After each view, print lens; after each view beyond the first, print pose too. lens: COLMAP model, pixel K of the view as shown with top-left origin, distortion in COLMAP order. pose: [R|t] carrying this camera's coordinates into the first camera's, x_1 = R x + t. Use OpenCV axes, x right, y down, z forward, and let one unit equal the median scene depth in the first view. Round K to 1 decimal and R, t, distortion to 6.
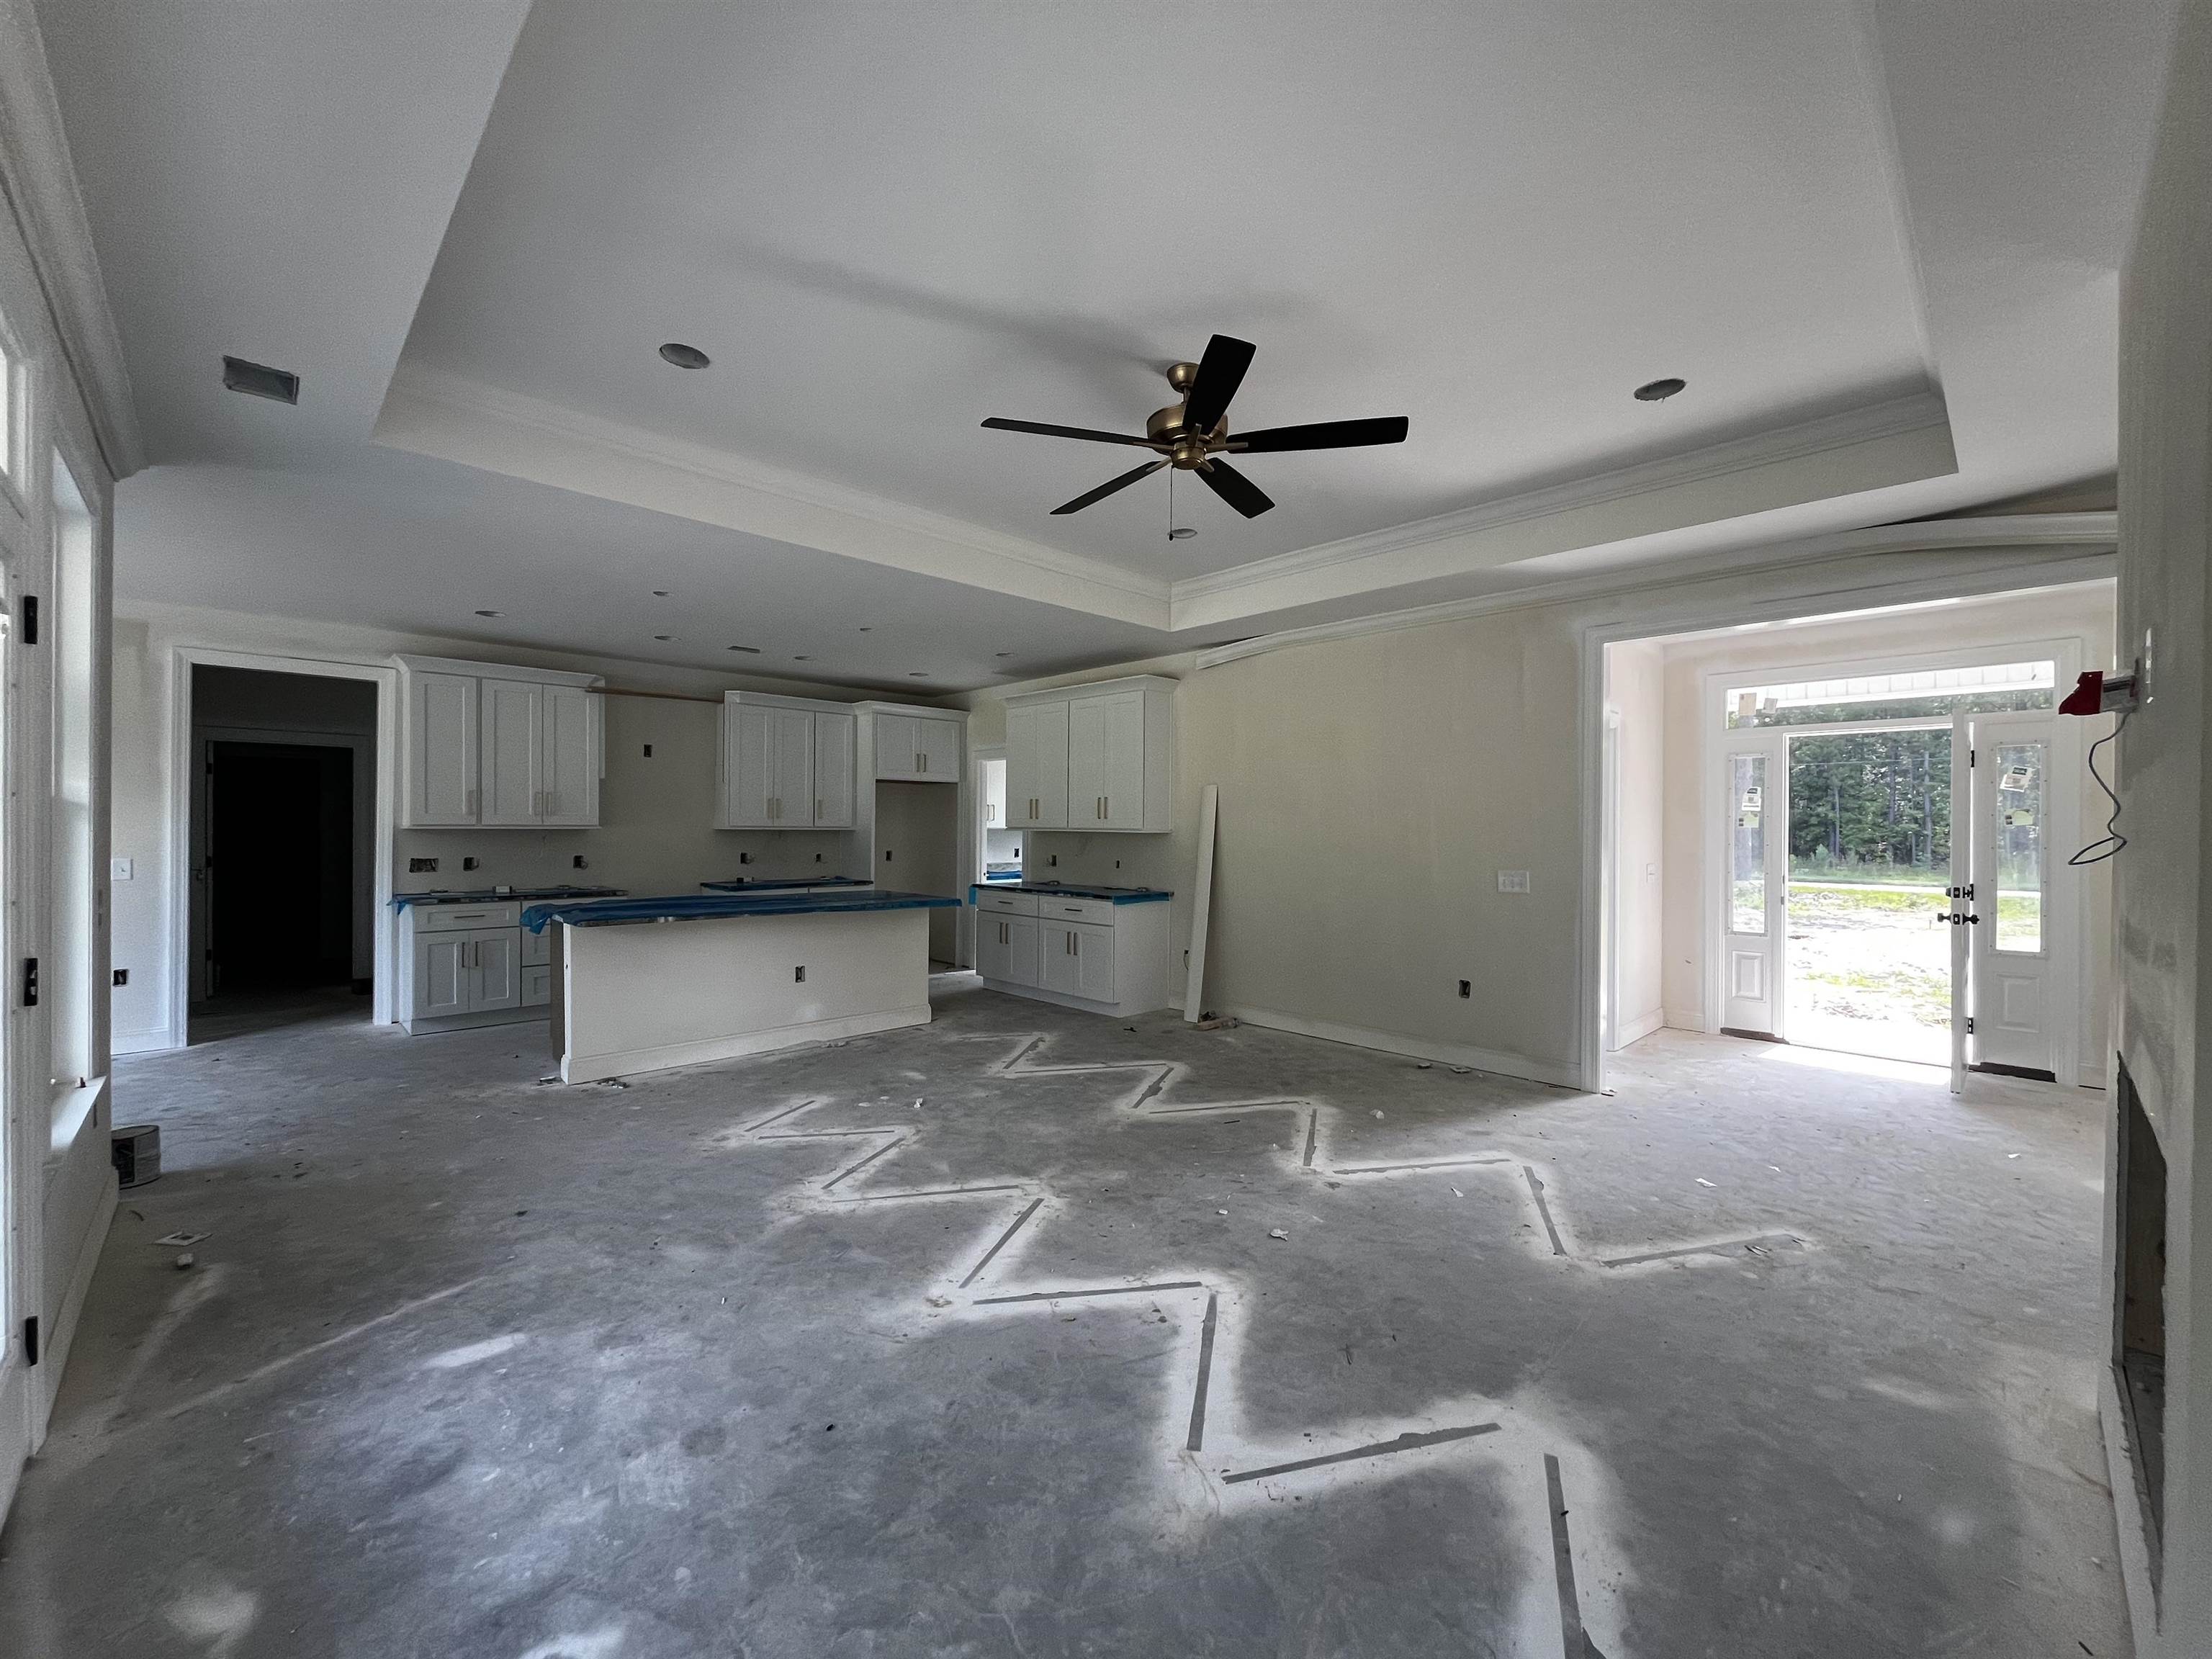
lens RADIAL K [[895.0, 0, 1106.0], [0, 895.0, 829.5], [0, 0, 1]] dist [0.000782, 0.000146]
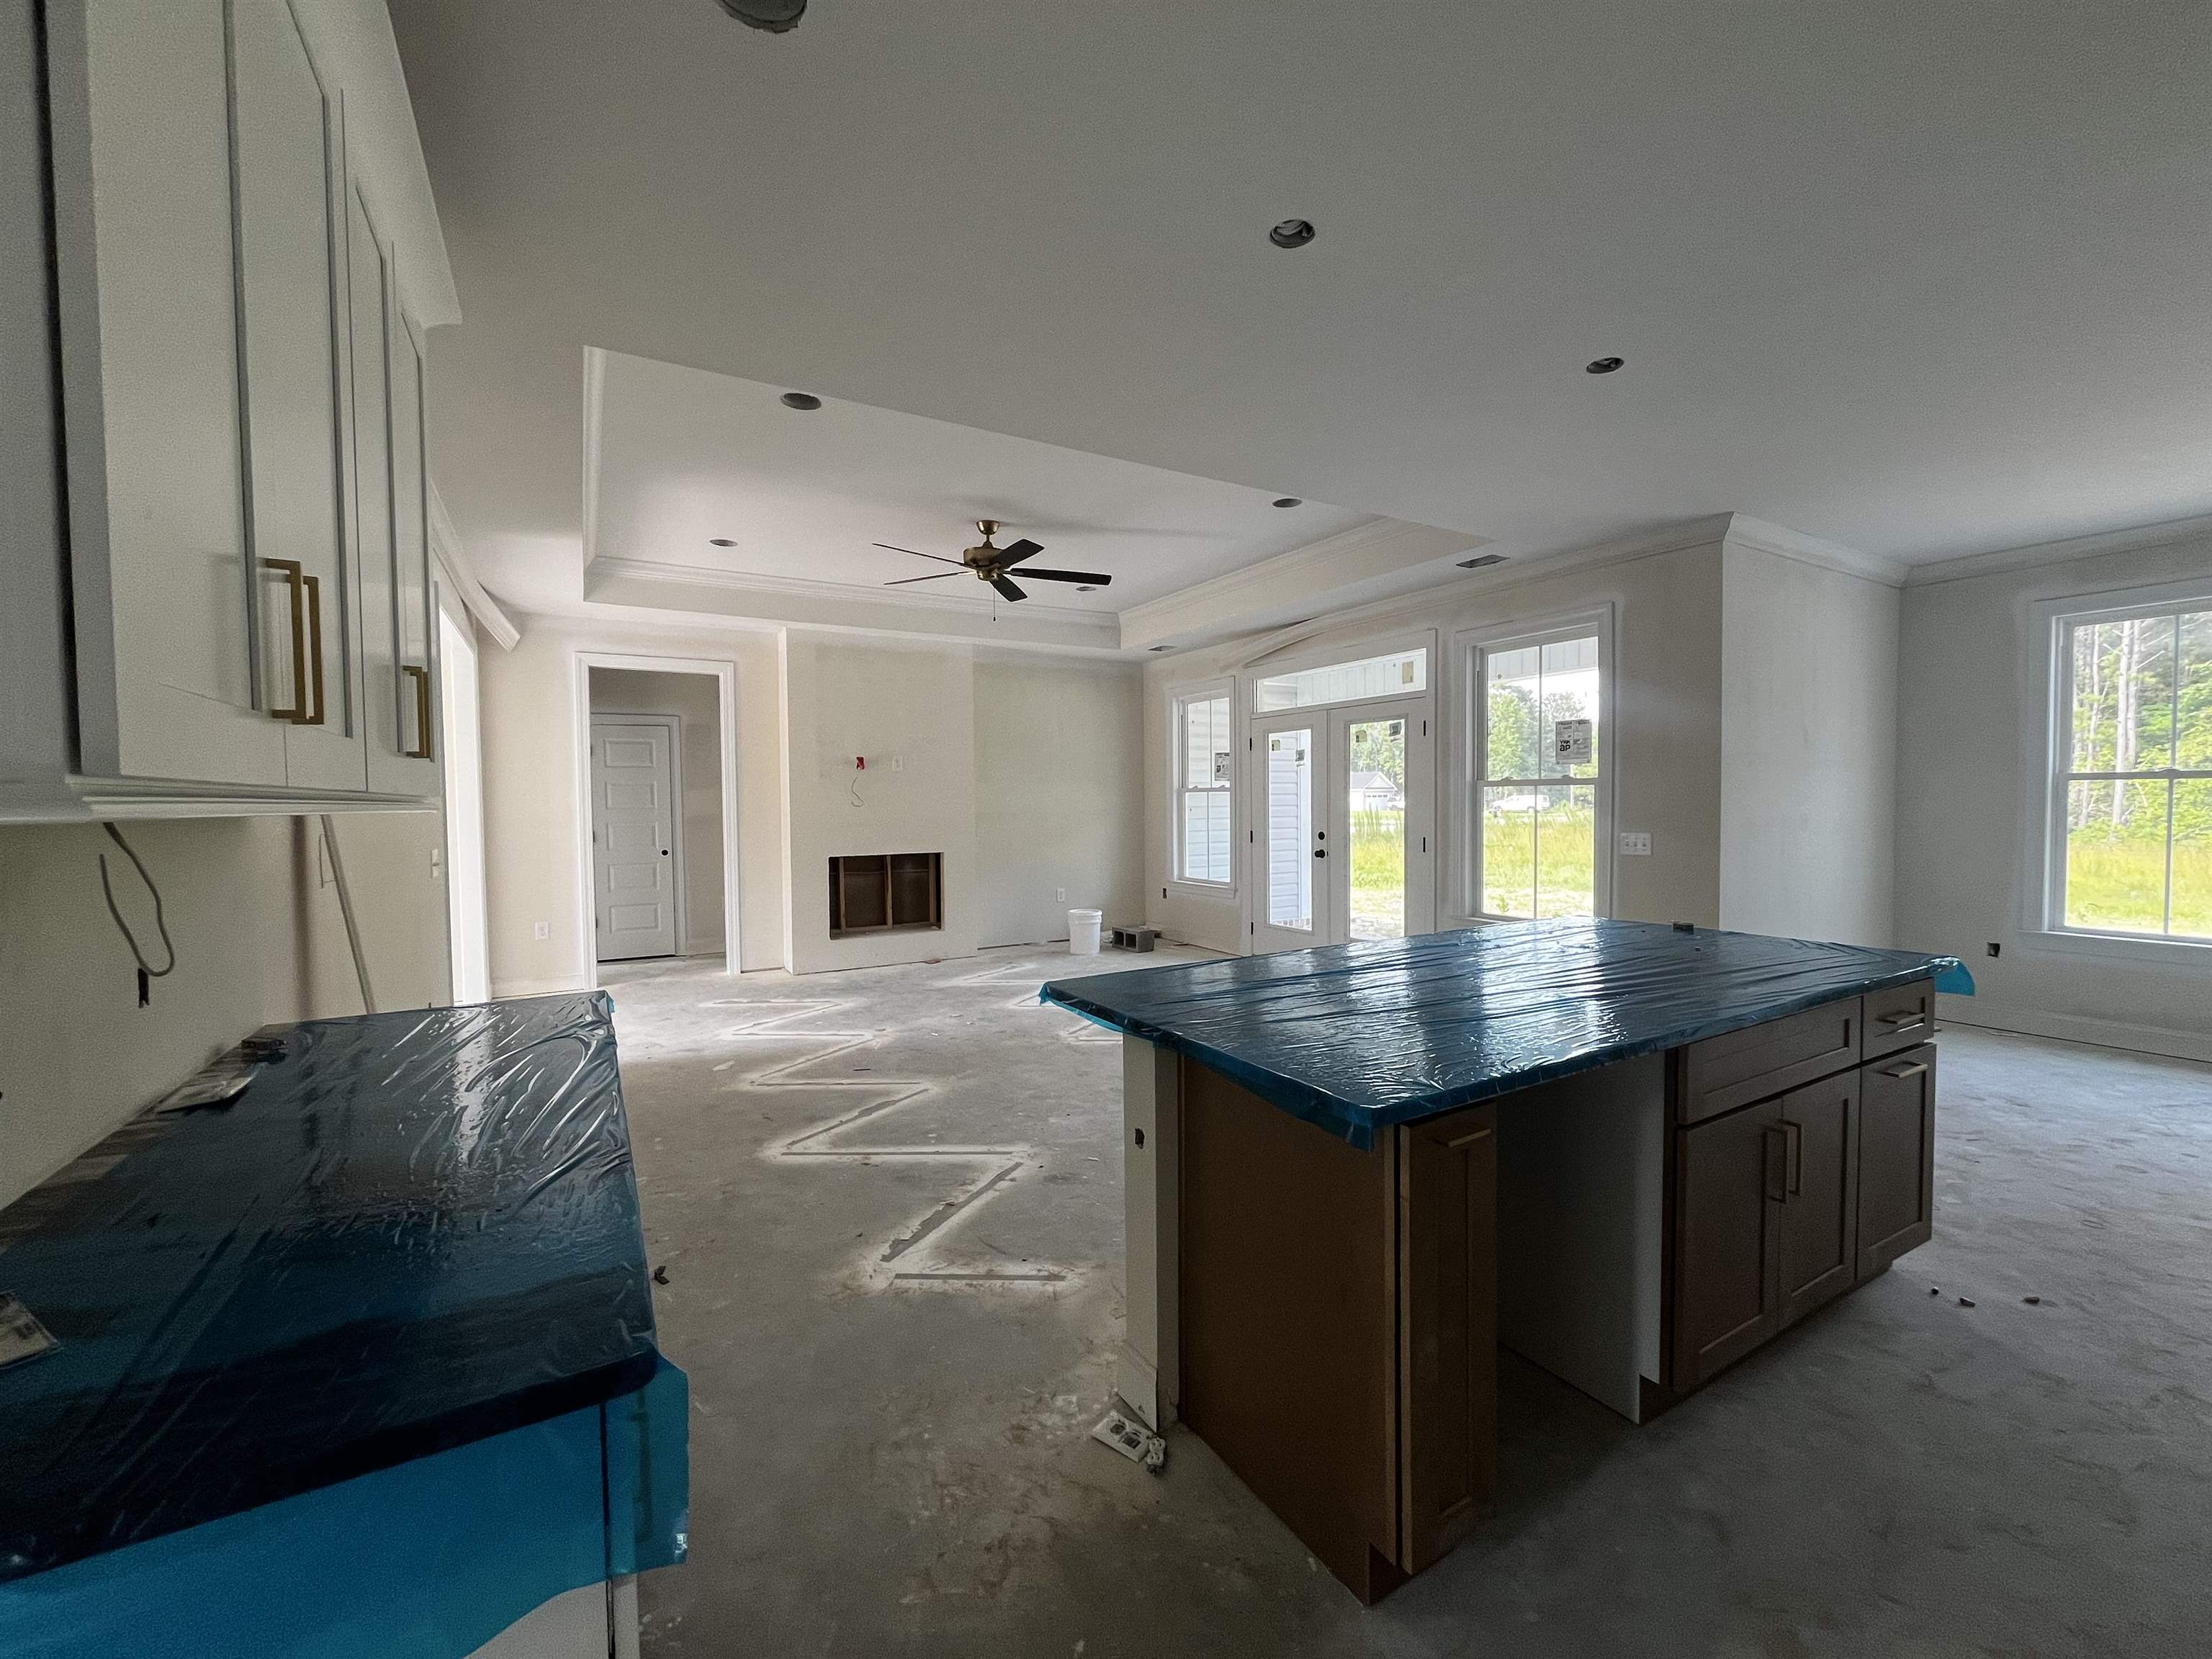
lens RADIAL K [[895.0, 0, 1106.0], [0, 895.0, 829.5], [0, 0, 1]] dist [0.000782, 0.000146]
pose [[-0.969734, -0.004194, 0.244129, -0.259144], [0.006290, 0.999091, 0.042151, -0.002935], [-0.244083, 0.042411, -0.968826, 1.254558]]
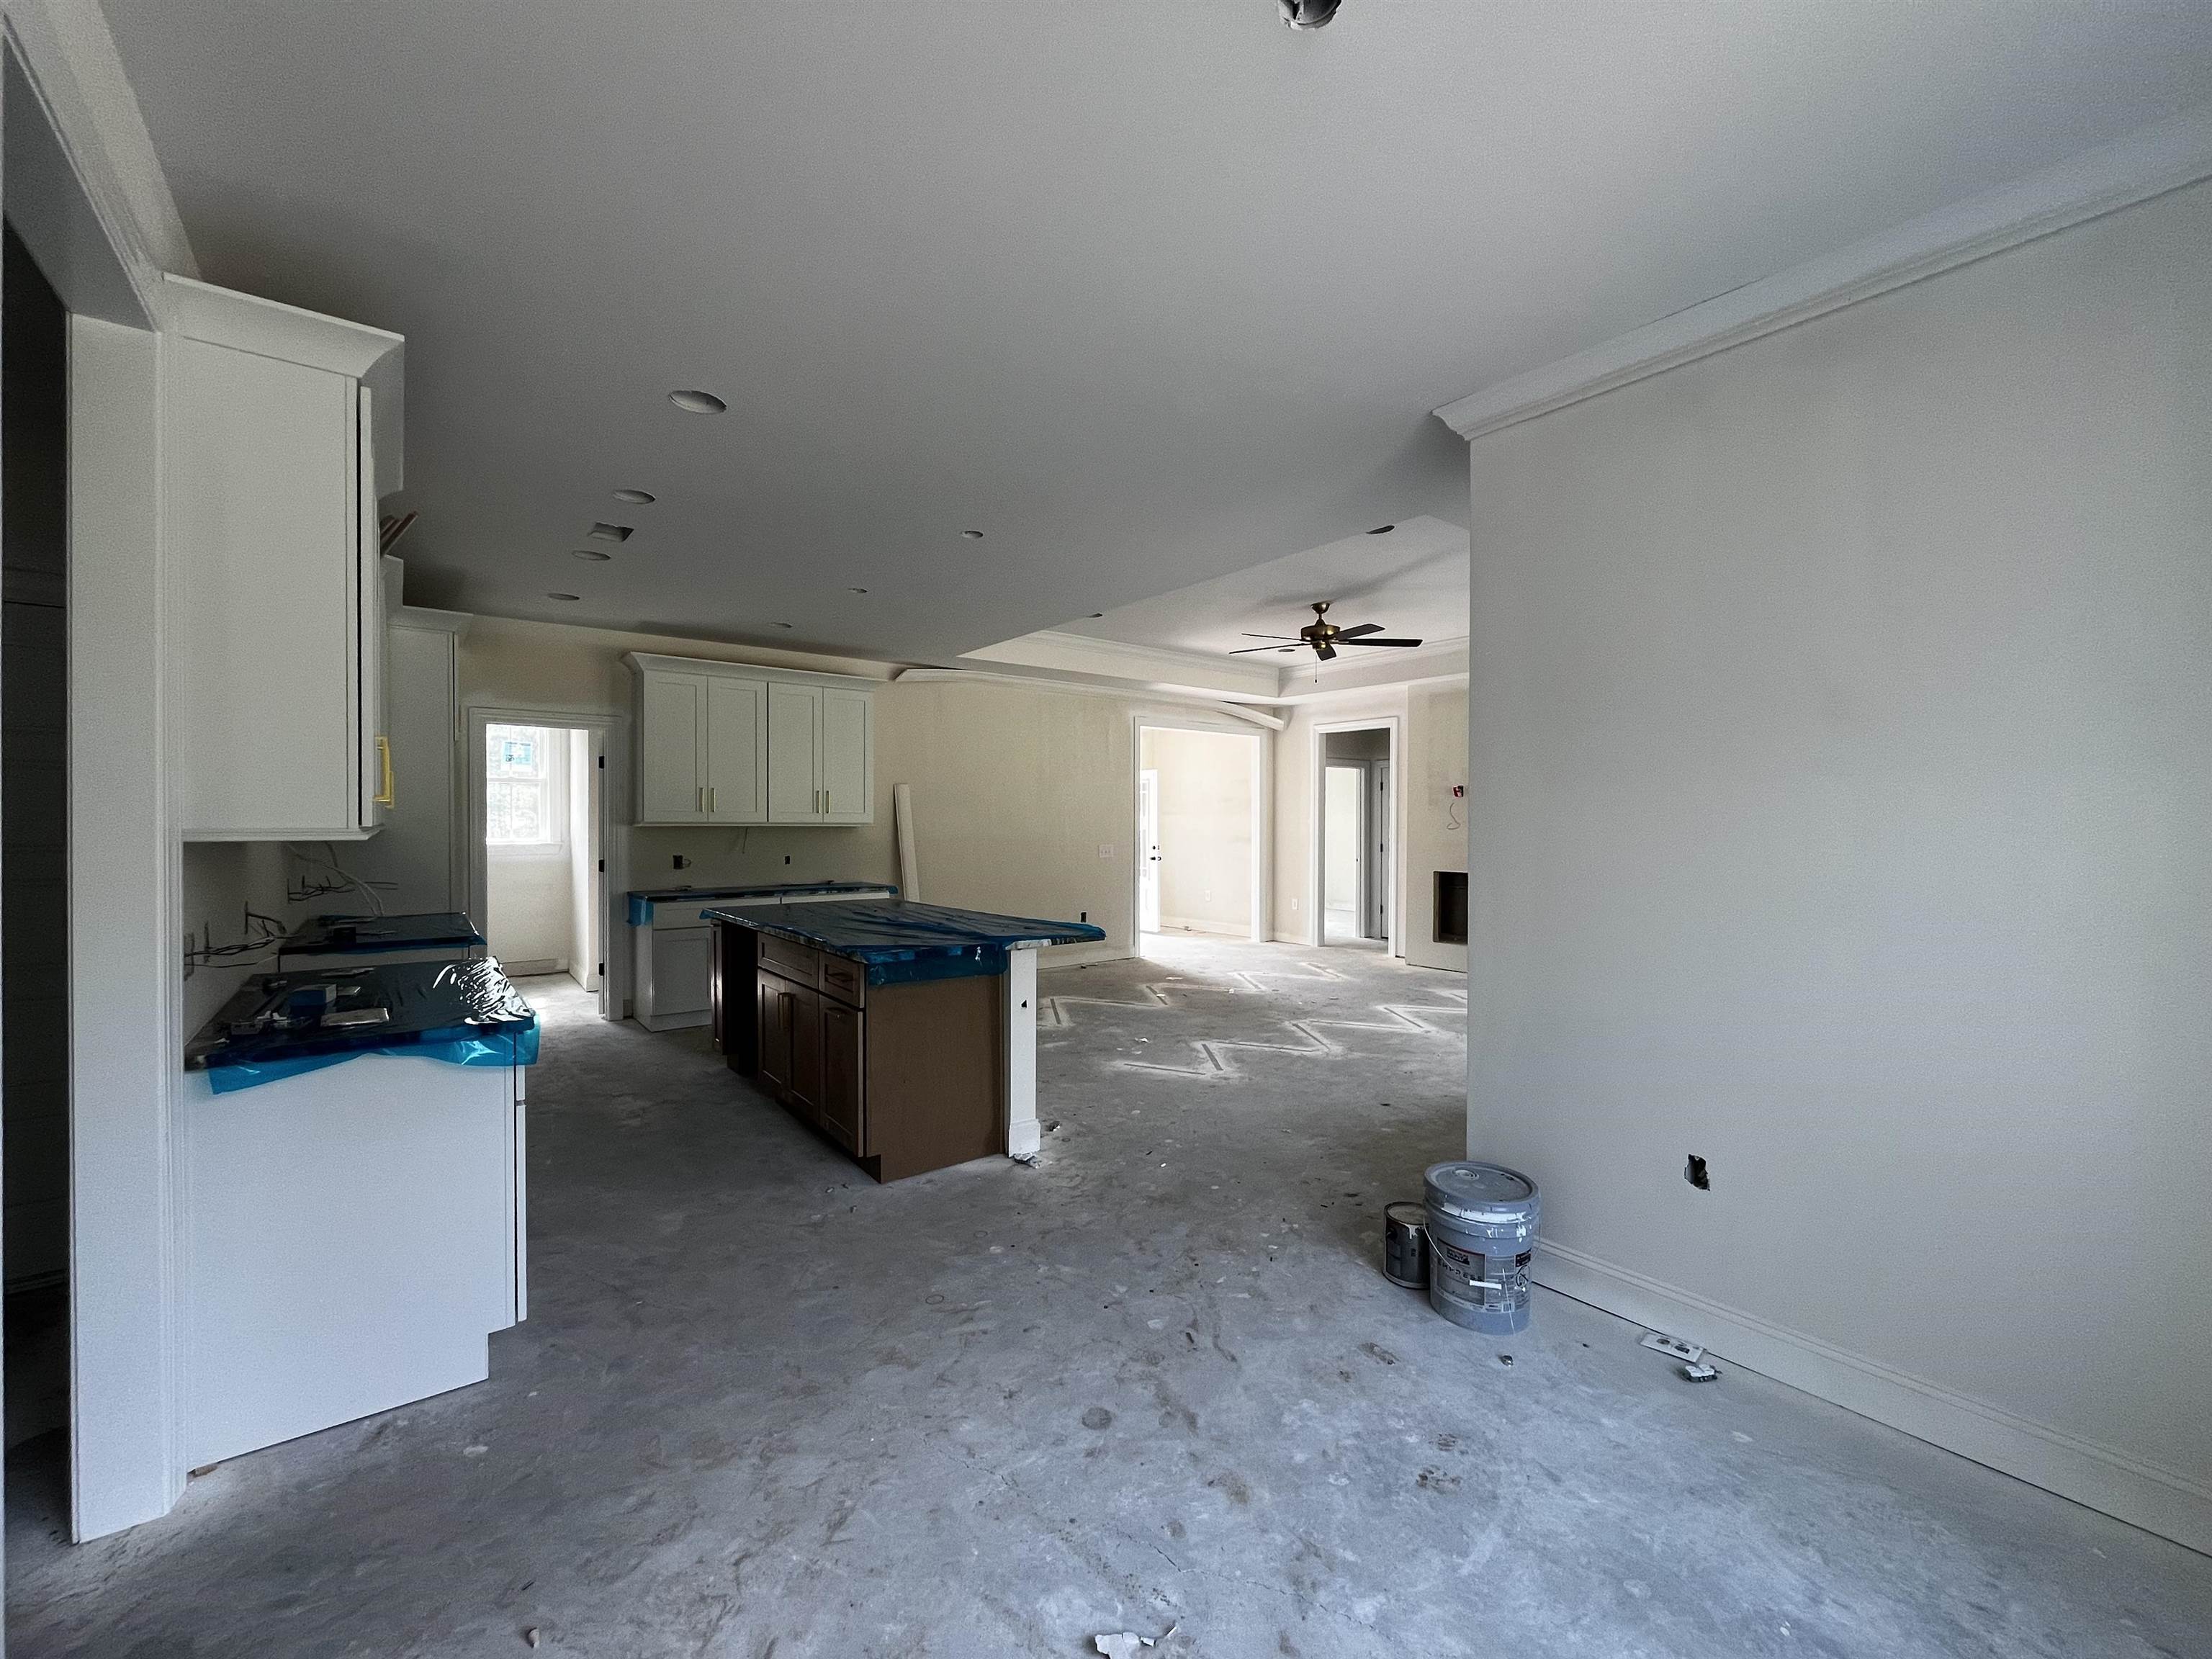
lens RADIAL K [[895.0, 0, 1106.0], [0, 895.0, 829.5], [0, 0, 1]] dist [0.000782, 0.000146]
pose [[0.109016, -0.016721, 0.993899, -0.995388], [0.002965, 0.999860, 0.016497, -0.009151], [-0.994036, 0.001149, 0.109050, 0.616426]]
